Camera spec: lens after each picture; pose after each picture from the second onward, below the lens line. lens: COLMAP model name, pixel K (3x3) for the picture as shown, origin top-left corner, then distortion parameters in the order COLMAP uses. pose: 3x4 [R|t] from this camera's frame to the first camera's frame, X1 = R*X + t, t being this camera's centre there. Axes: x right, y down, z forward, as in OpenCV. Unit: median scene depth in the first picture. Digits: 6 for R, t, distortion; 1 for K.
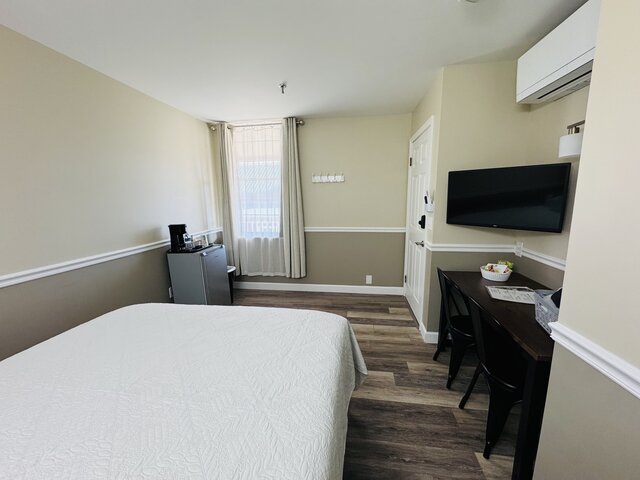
lens RADIAL K [[254.9, 0, 320.0], [0, 254.9, 240.0], [0, 0, 1]] dist [-0.000666, -0.000014]
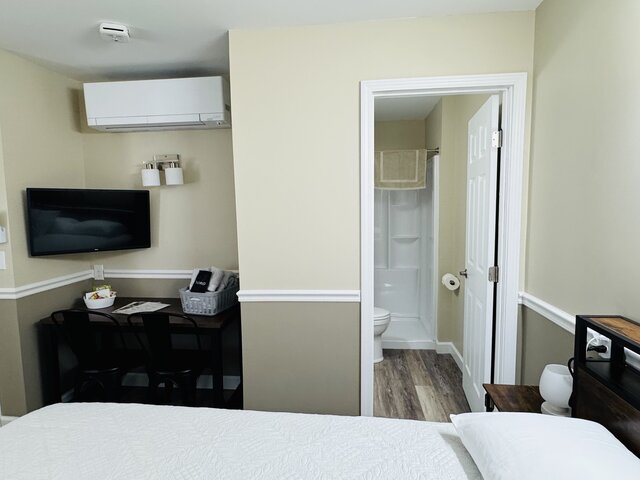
lens RADIAL K [[370.0, 0, 320.0], [0, 370.0, 240.0], [0, 0, 1]] dist [0.003938, 0.000669]
pose [[-0.035088, -0.081230, 0.996078, -0.674795], [0.181685, 0.979564, 0.086284, -0.056553], [-0.982731, 0.184000, -0.019613, 0.200375]]
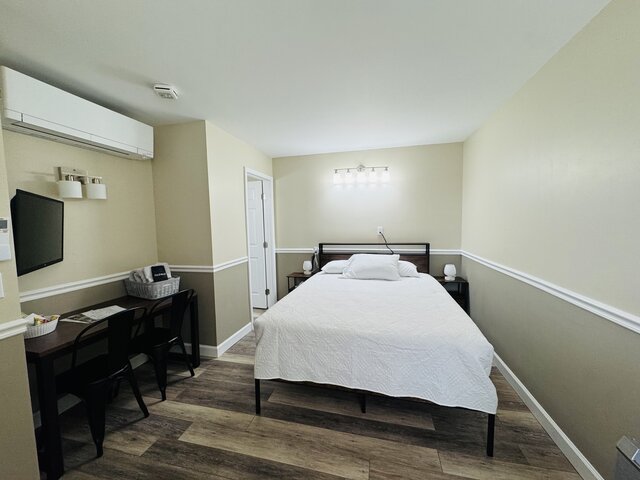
lens RADIAL K [[254.9, 0, 320.0], [0, 254.9, 240.0], [0, 0, 1]] dist [-0.000666, -0.000014]
pose [[-0.995215, 0.026080, 0.094165, -0.266314], [0.047769, 0.970564, 0.236059, -0.277325], [-0.085237, 0.239427, -0.967166, 1.639395]]
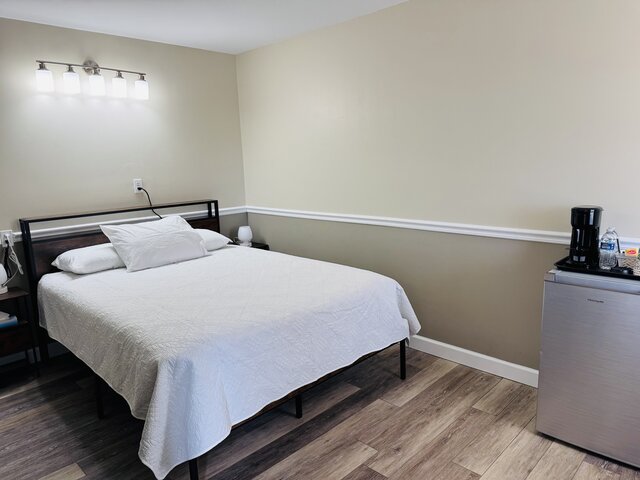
lens RADIAL K [[445.0, 0, 320.0], [0, 445.0, 240.0], [0, 0, 1]] dist [0.099554, -0.140696]
pose [[-0.592288, 0.178767, -0.785645, 0.556838], [-0.090539, 0.954134, 0.285361, -0.275497], [0.800623, 0.240147, -0.548937, 1.491525]]
